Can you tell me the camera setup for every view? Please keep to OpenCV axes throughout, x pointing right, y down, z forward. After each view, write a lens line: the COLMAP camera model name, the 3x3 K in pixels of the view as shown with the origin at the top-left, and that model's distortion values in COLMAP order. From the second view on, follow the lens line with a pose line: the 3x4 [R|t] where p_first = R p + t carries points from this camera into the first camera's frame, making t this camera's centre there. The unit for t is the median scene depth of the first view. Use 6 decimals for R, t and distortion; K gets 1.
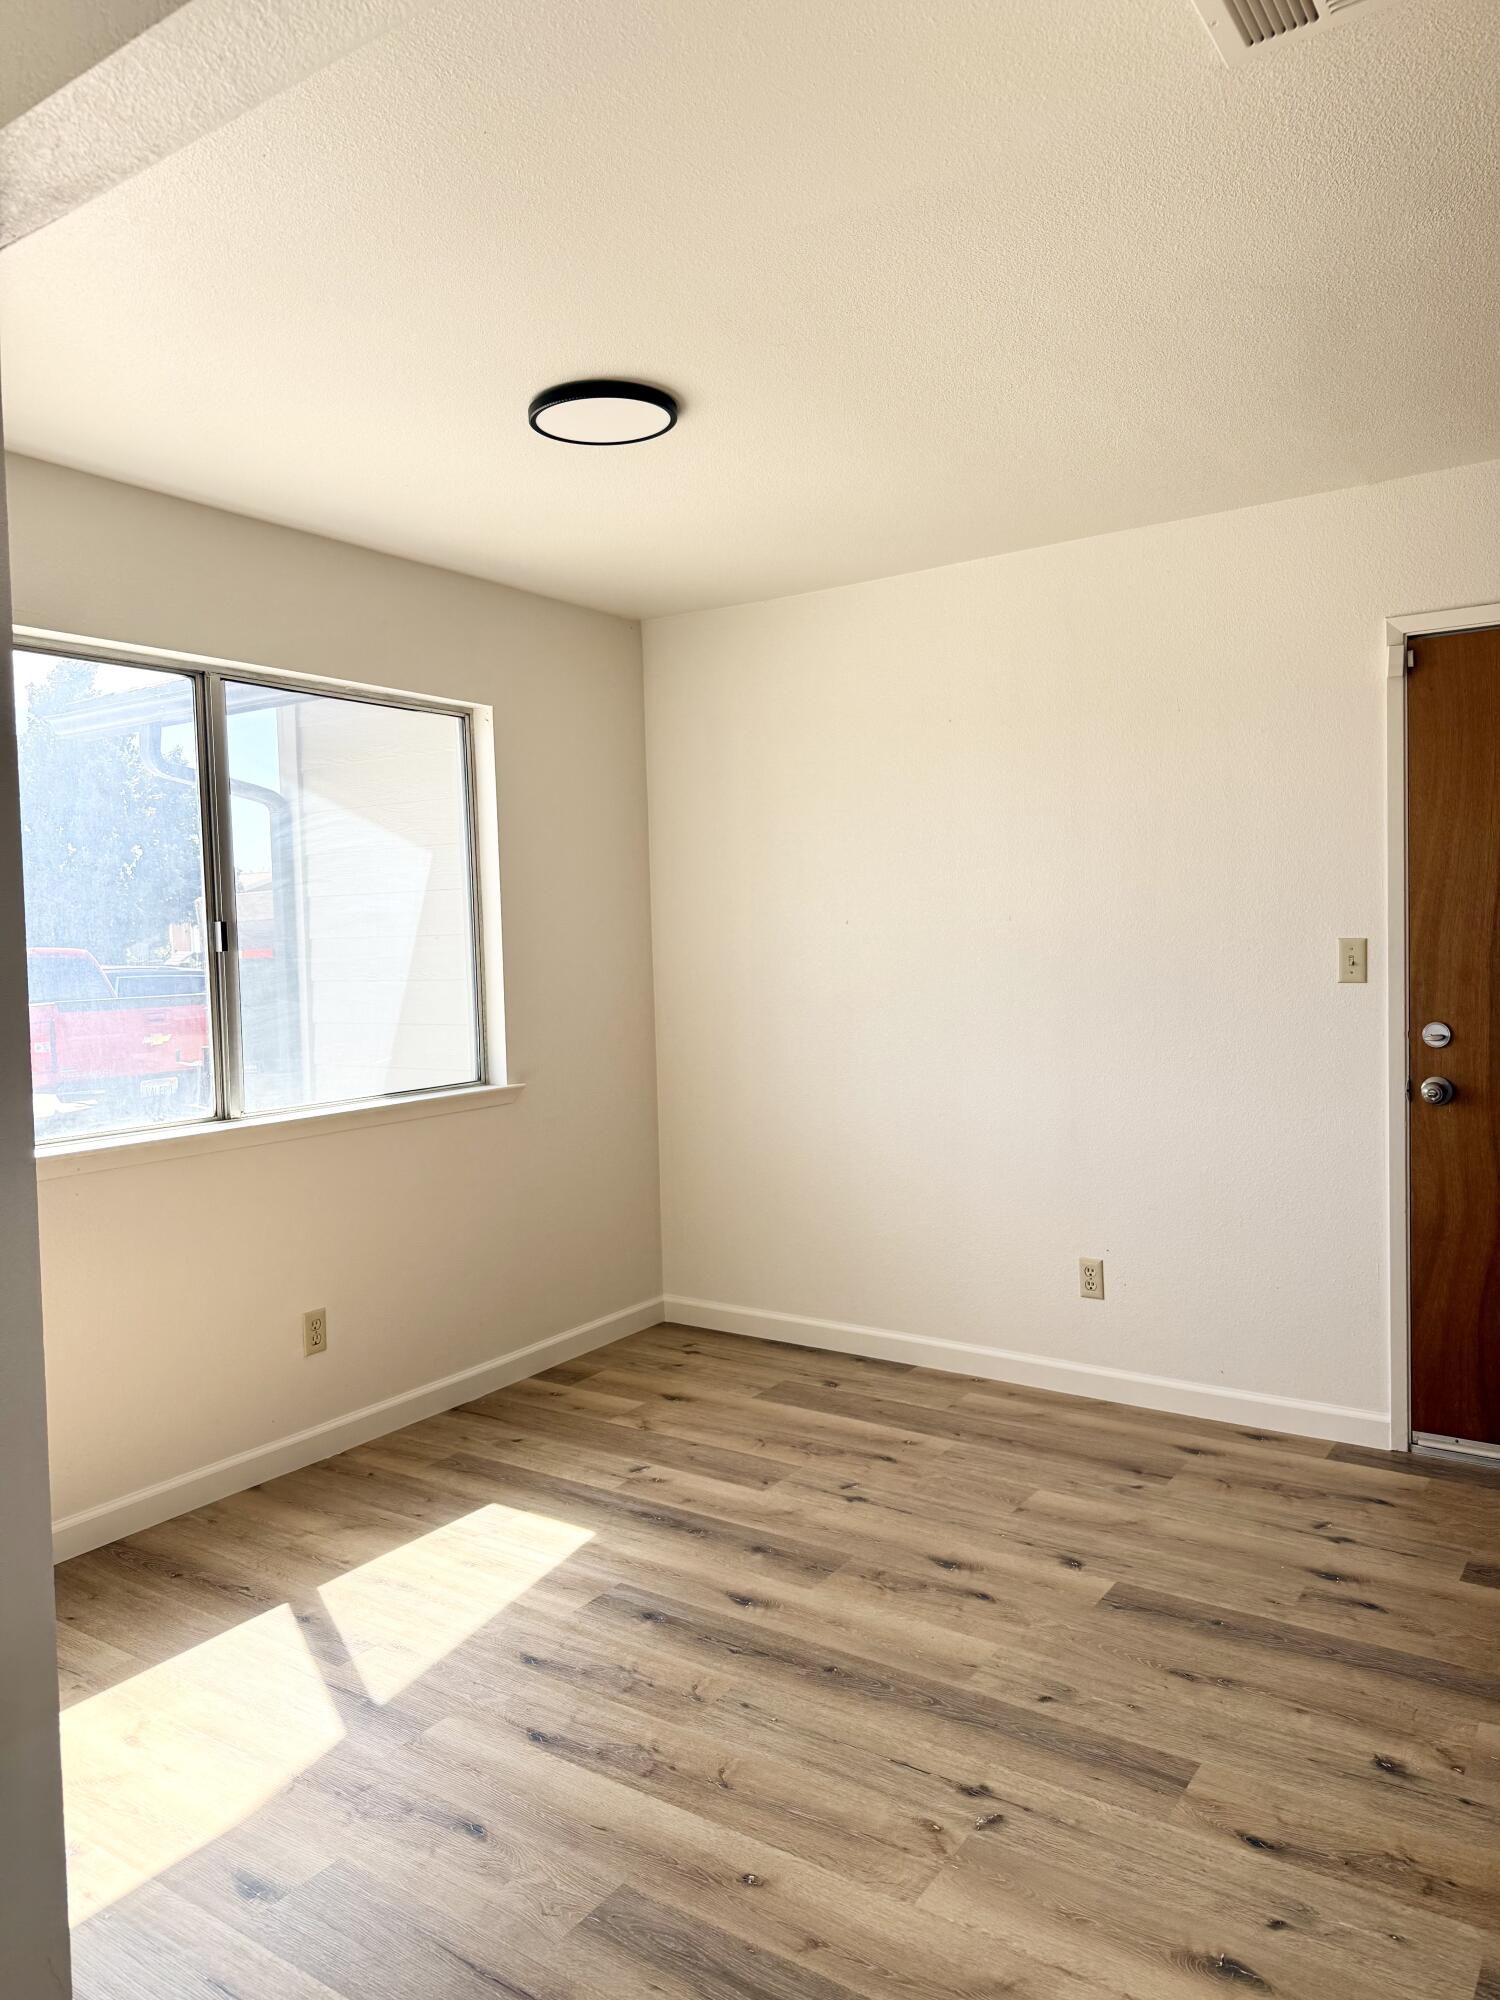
lens RADIAL K [[1409.8, 0, 752.4], [0, 1409.8, 1000.2], [0, 0, 1]] dist [0.000435, -0.003565]
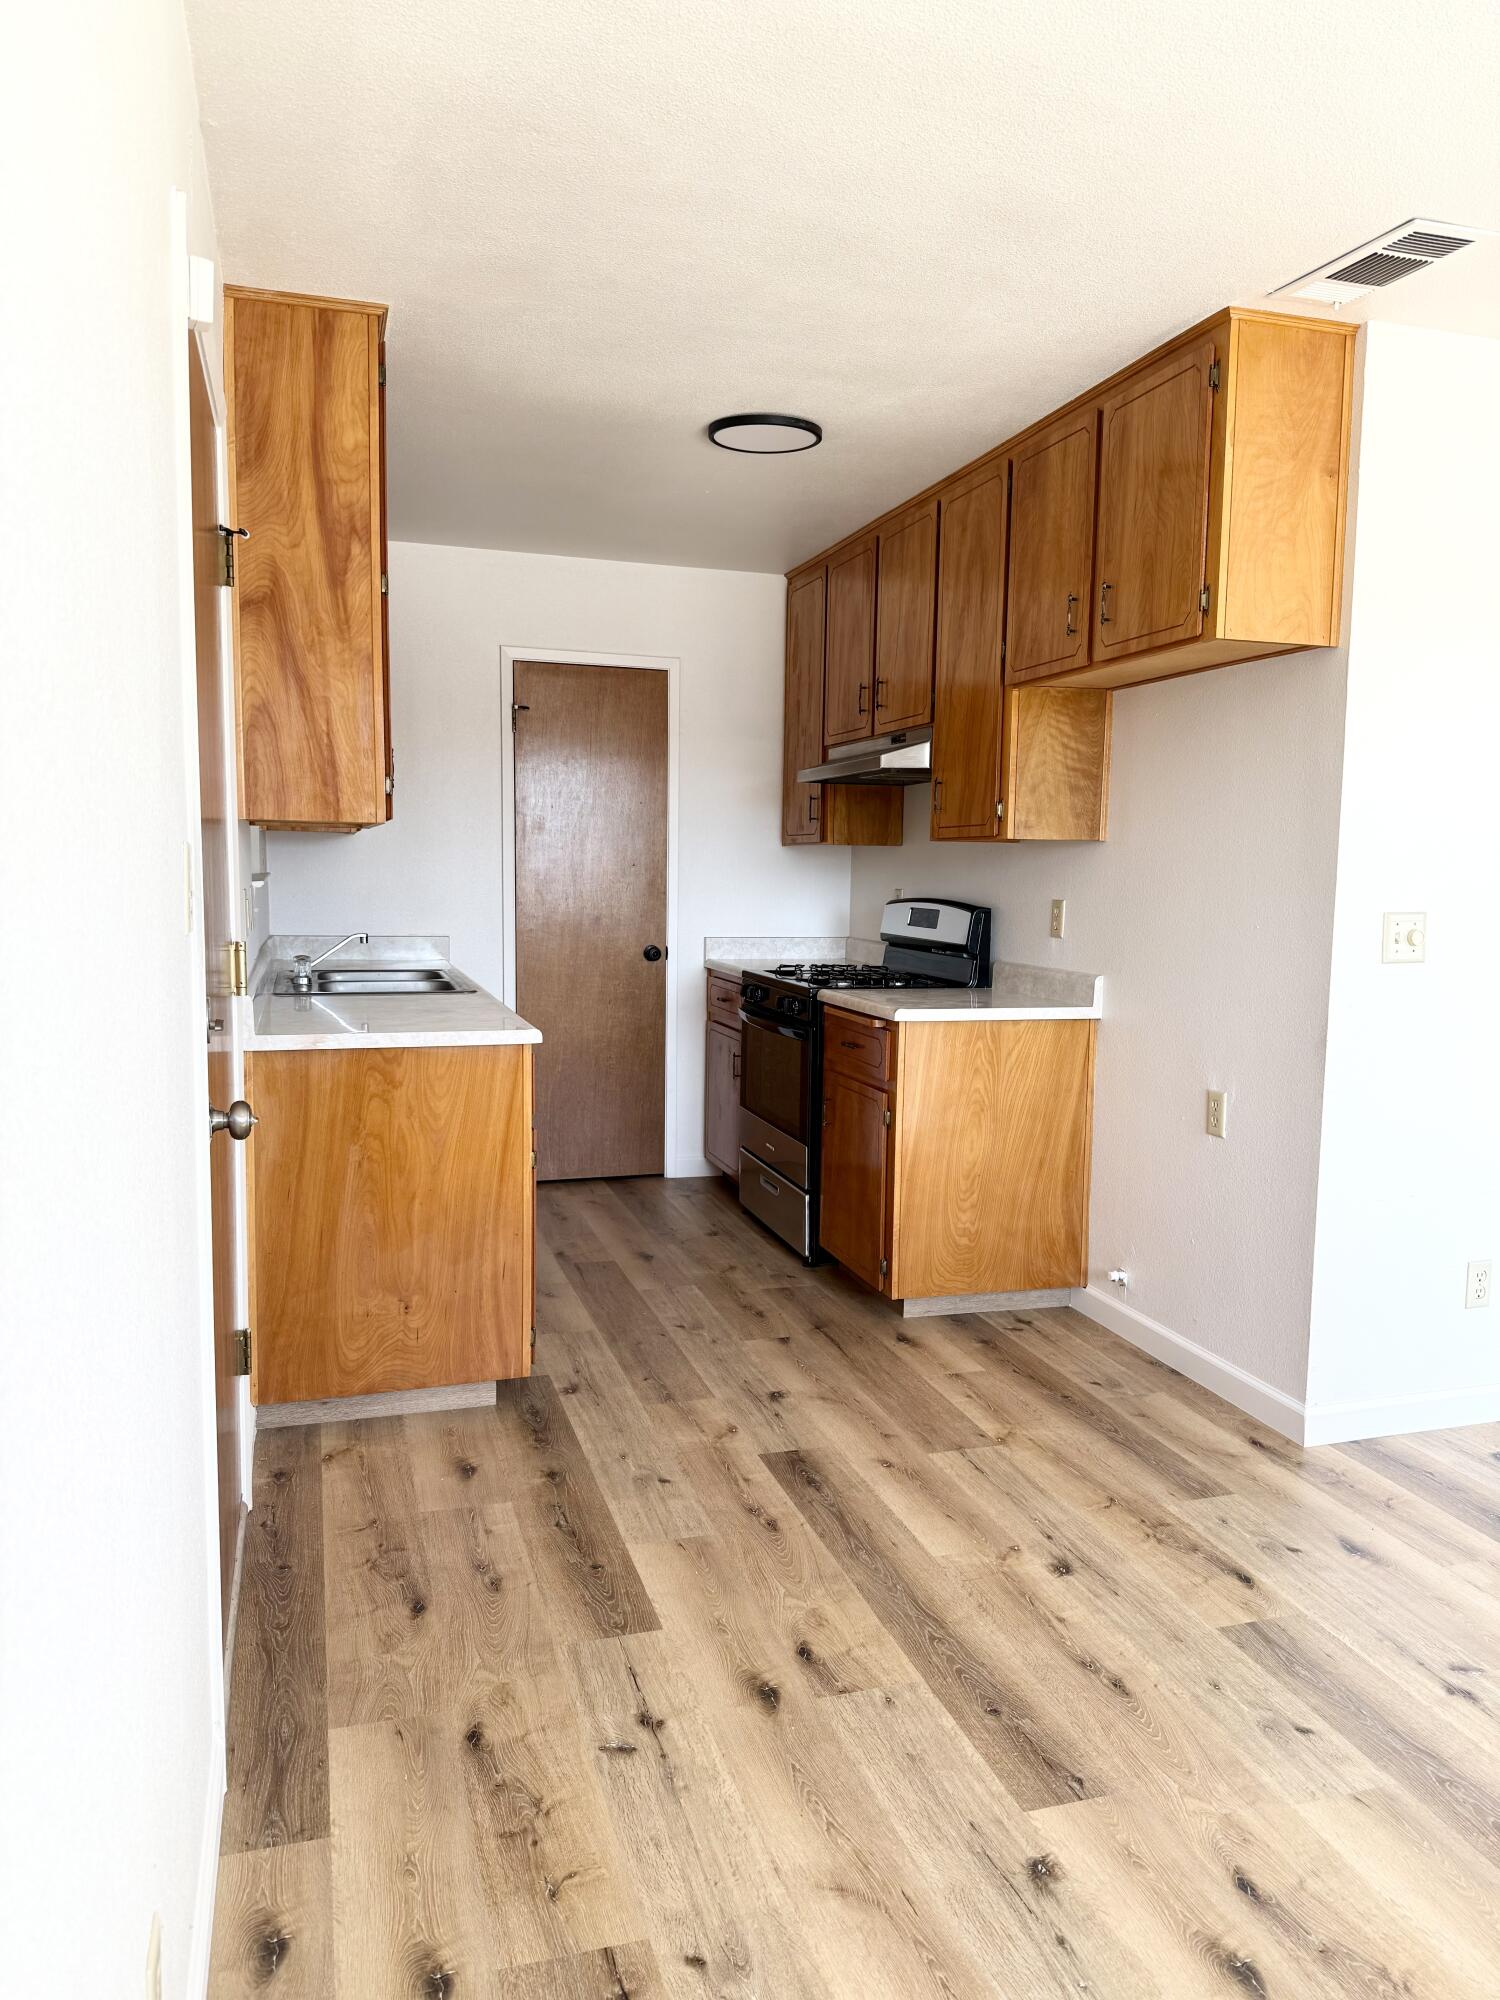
lens RADIAL K [[1409.8, 0, 751.5], [0, 1409.8, 999.7], [0, 0, 1]] dist [0.000435, -0.003565]
pose [[-0.783481, -0.044560, 0.619816, -0.037697], [0.033392, 0.992966, 0.113596, -0.050894], [-0.620518, 0.109697, -0.776482, 1.671653]]
